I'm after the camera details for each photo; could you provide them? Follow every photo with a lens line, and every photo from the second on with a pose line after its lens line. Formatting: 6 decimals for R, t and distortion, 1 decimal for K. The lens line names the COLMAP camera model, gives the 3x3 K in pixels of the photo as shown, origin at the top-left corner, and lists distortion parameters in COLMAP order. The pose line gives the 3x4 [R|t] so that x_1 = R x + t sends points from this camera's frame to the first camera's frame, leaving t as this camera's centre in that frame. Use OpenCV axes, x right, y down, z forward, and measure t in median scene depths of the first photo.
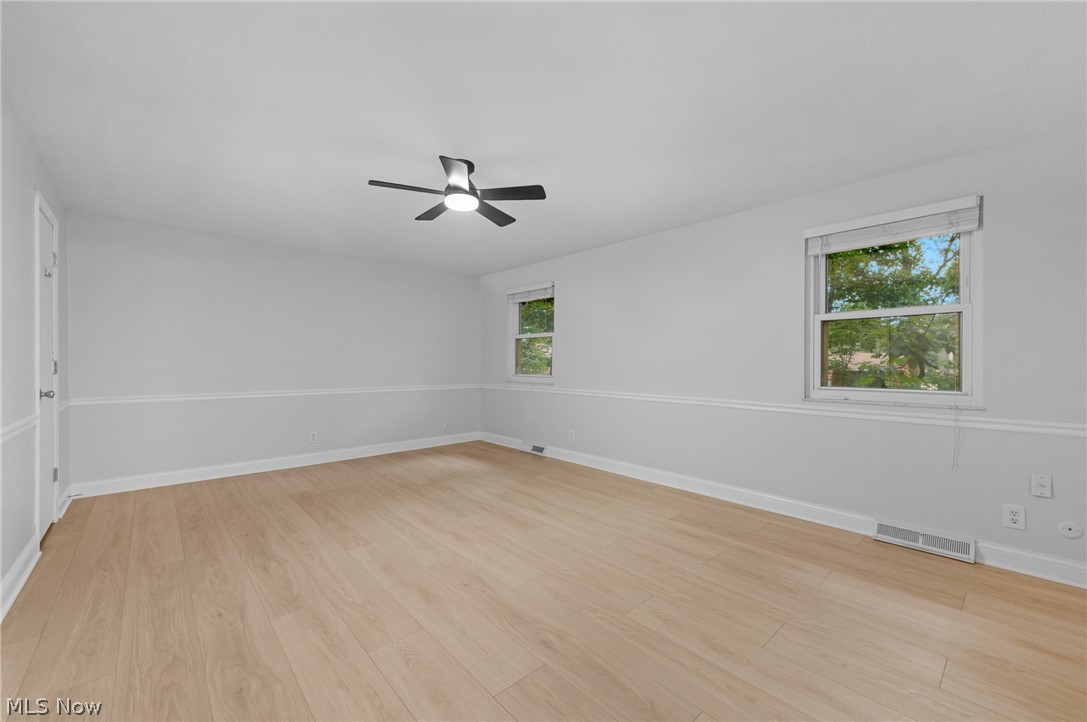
lens RADIAL K [[443.9, 0, 557.1], [0, 443.9, 362.0], [0, 0, 1]] dist [0.020636, -0.000038]
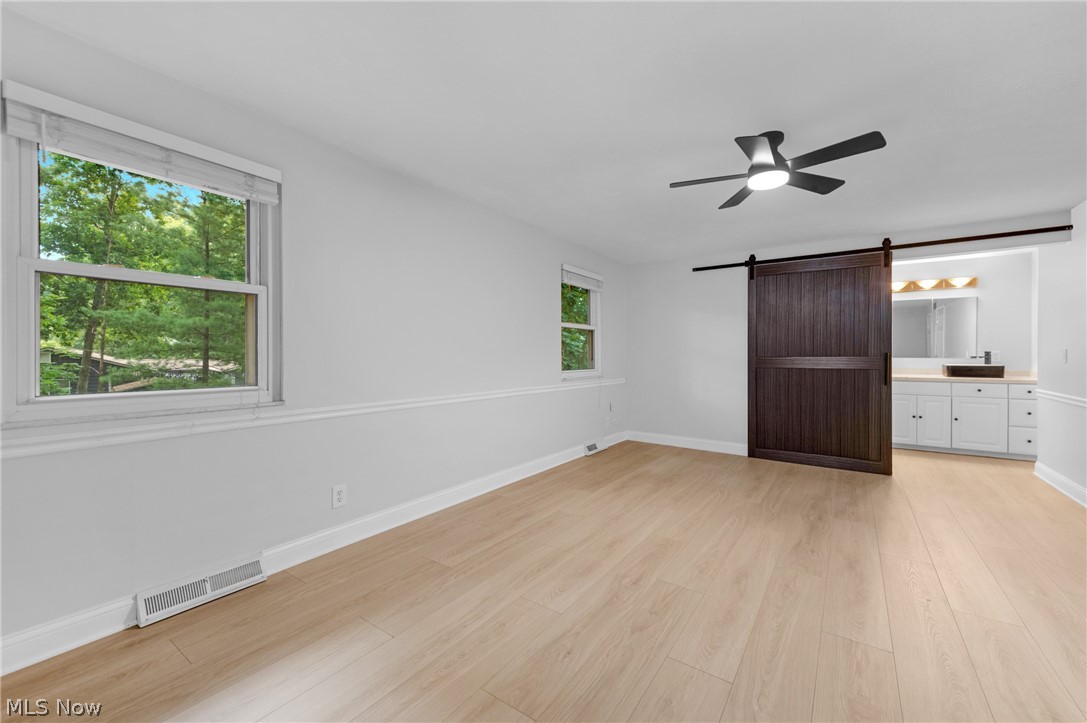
lens RADIAL K [[443.9, 0, 557.1], [0, 443.9, 362.5], [0, 0, 1]] dist [0.020636, -0.000038]
pose [[-0.248308, -0.021707, 0.968438, -0.804203], [-0.004781, 0.999764, 0.021183, -0.000389], [-0.968669, 0.000630, -0.248353, 1.353616]]
